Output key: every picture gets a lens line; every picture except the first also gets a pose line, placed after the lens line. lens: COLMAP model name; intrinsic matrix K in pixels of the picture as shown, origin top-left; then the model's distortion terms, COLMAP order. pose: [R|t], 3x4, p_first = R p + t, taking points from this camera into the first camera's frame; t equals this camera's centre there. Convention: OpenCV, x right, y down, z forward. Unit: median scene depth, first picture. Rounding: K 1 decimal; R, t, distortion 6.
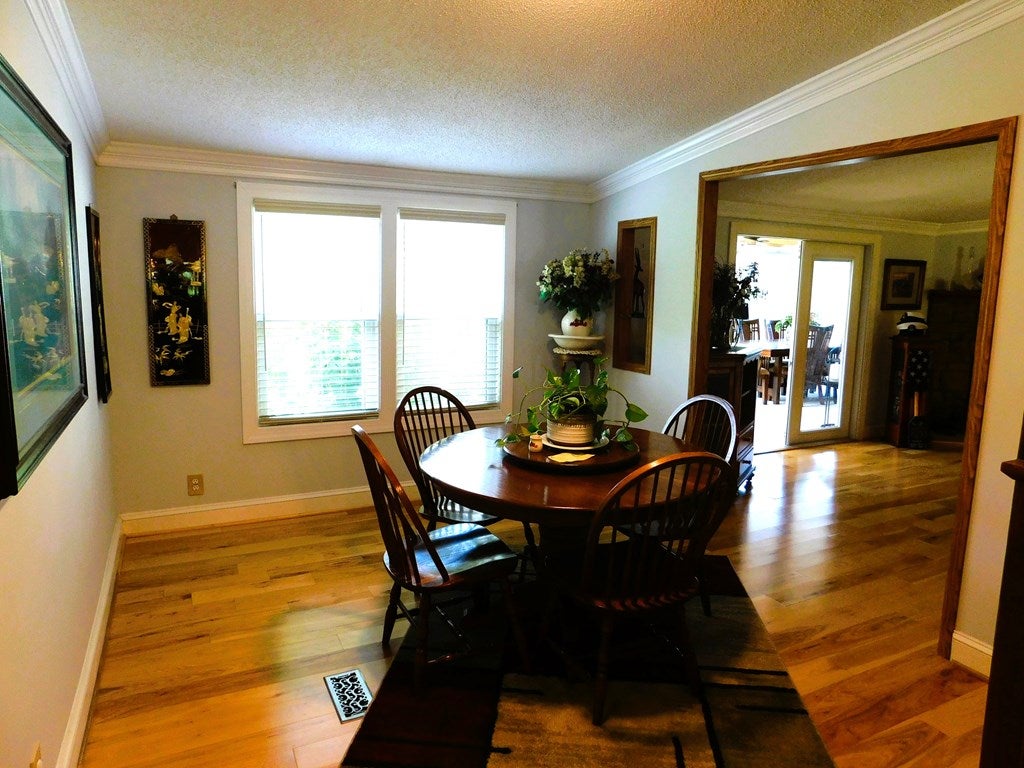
lens RADIAL K [[674.4, 0, 513.9], [0, 674.4, 379.8], [0, 0, 1]] dist [-0.072770, 0.056539]
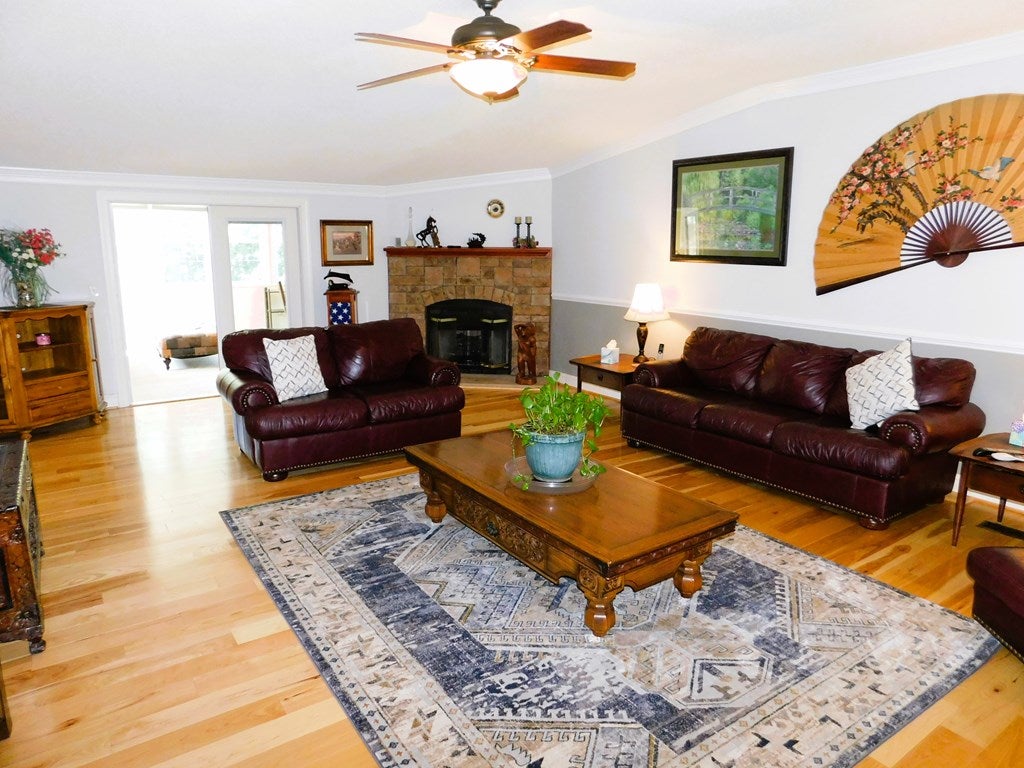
lens RADIAL K [[674.4, 0, 513.9], [0, 674.4, 379.8], [0, 0, 1]] dist [-0.072770, 0.056539]
pose [[0.987806, -0.048316, 0.148001, 0.727435], [0.039422, 0.997269, 0.062447, 0.026266], [-0.150615, -0.055851, 0.987014, -0.163211]]
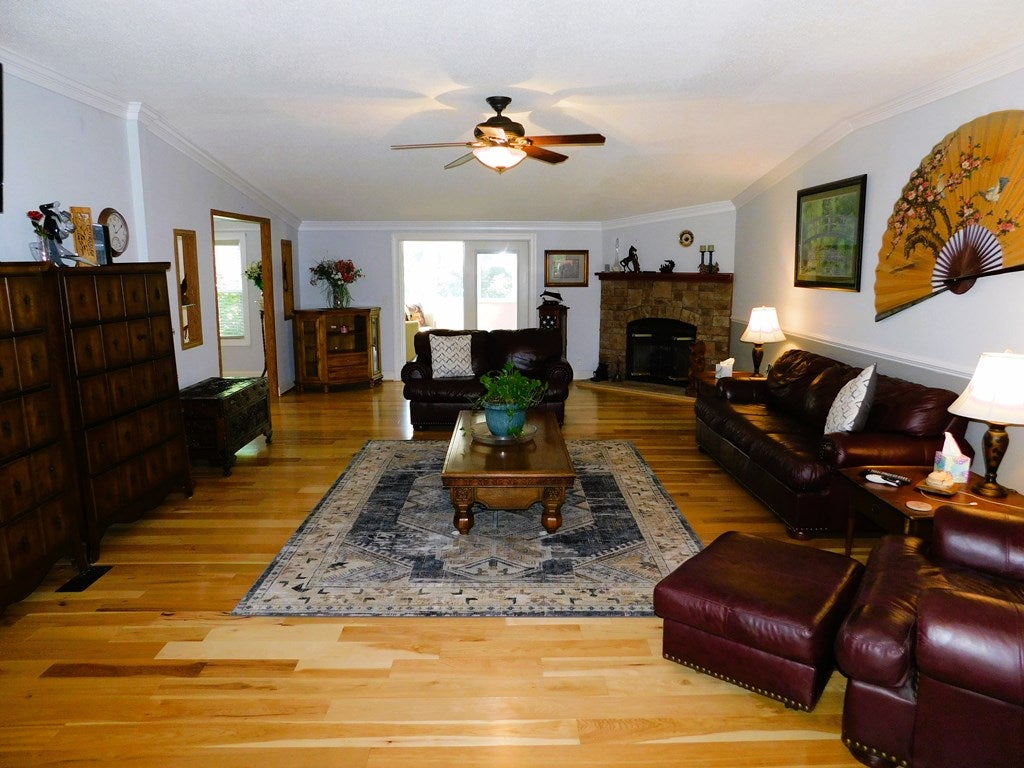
lens RADIAL K [[674.4, 0, 513.9], [0, 674.4, 379.8], [0, 0, 1]] dist [-0.072770, 0.056539]
pose [[0.904565, 0.048724, -0.423543, 1.152164], [-0.040396, 0.998774, 0.028624, 0.052720], [0.424418, -0.008783, 0.905424, -0.317441]]
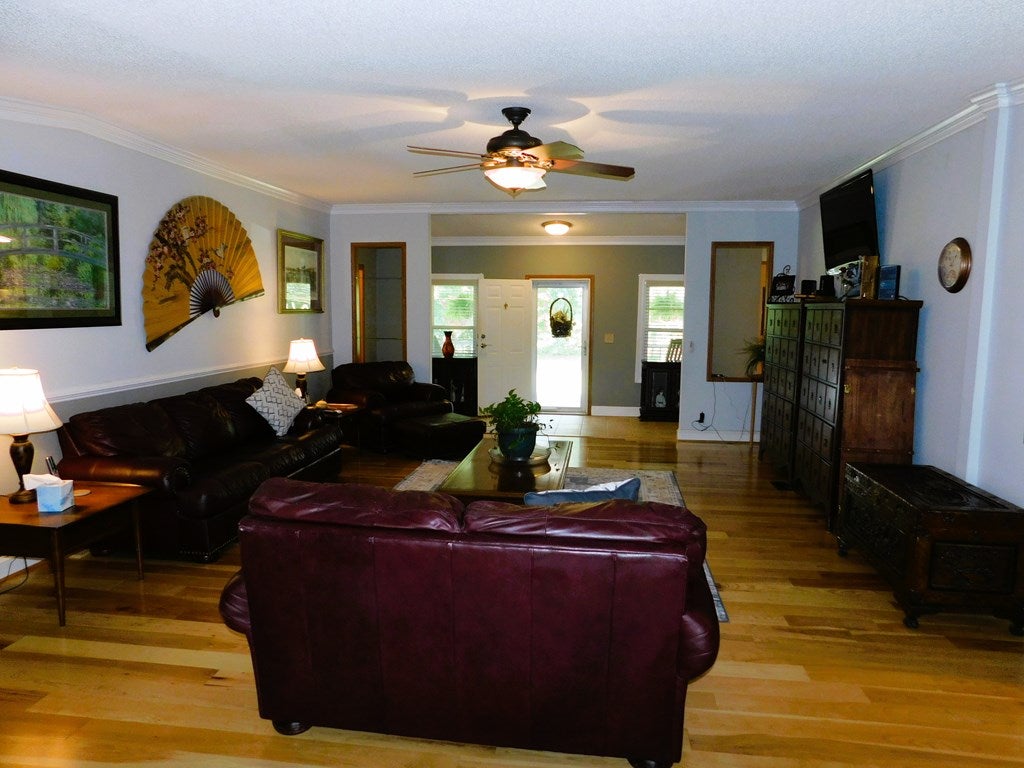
lens RADIAL K [[674.4, 0, 513.9], [0, 674.4, 379.8], [0, 0, 1]] dist [-0.072770, 0.056539]
pose [[-0.831418, -0.093739, 0.547684, 0.411502], [0.049776, 0.969139, 0.241436, -0.146198], [-0.553414, 0.227996, -0.801094, 0.964295]]
